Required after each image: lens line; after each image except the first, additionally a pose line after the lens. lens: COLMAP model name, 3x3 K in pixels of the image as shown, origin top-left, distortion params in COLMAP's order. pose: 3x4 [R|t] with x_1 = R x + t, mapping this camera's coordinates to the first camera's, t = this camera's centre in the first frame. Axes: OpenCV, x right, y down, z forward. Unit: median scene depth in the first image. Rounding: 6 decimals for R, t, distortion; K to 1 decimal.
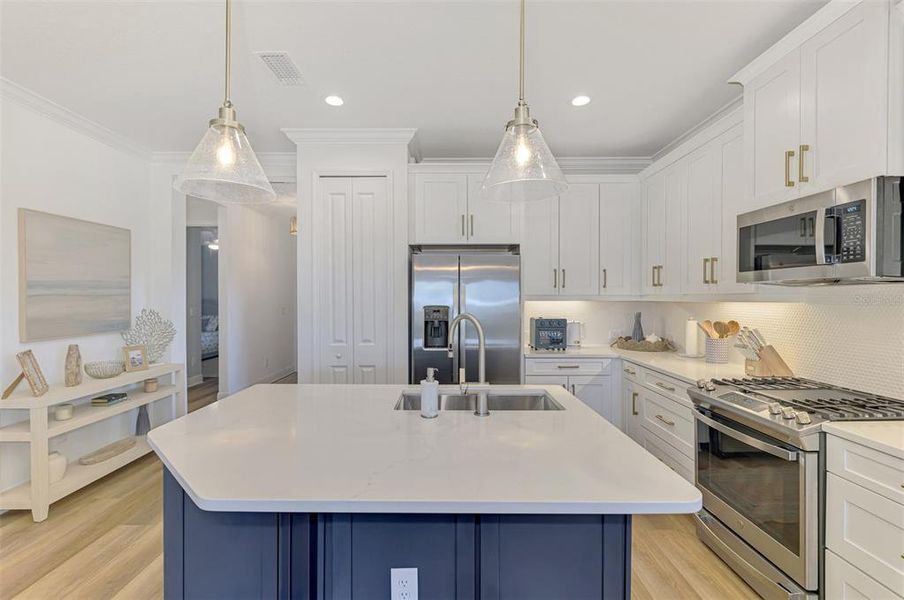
lens RADIAL K [[401.7, 0, 451.2], [0, 401.7, 301.6], [0, 0, 1]] dist [-0.004685, -0.002487]
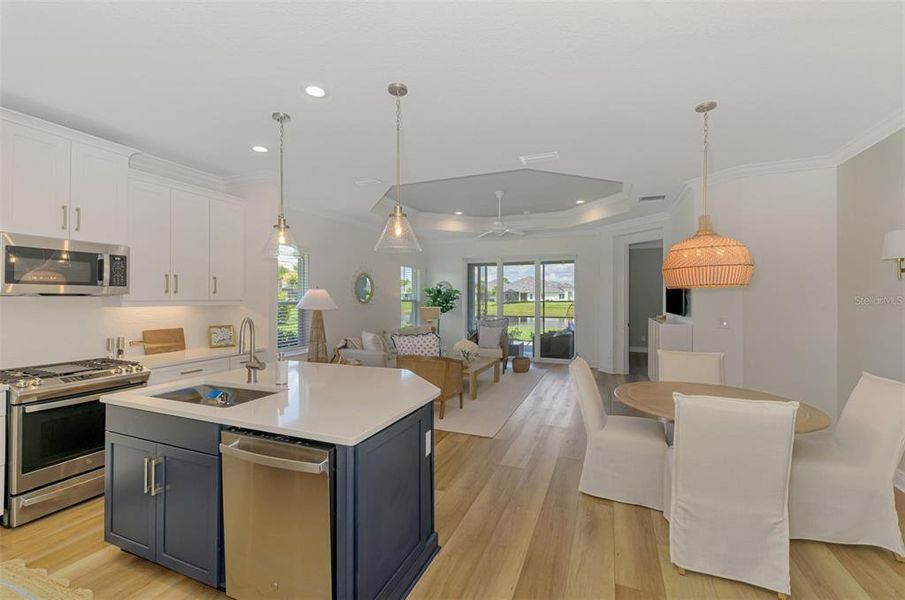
lens RADIAL K [[379.7, 0, 454.7], [0, 379.7, 296.3], [0, 0, 1]] dist [0.001478, 0.000187]
pose [[-0.926923, 0.001942, 0.375247, -0.613115], [0.004087, 0.999980, 0.004919, -0.026416], [-0.375229, 0.006093, -0.926912, 1.071500]]
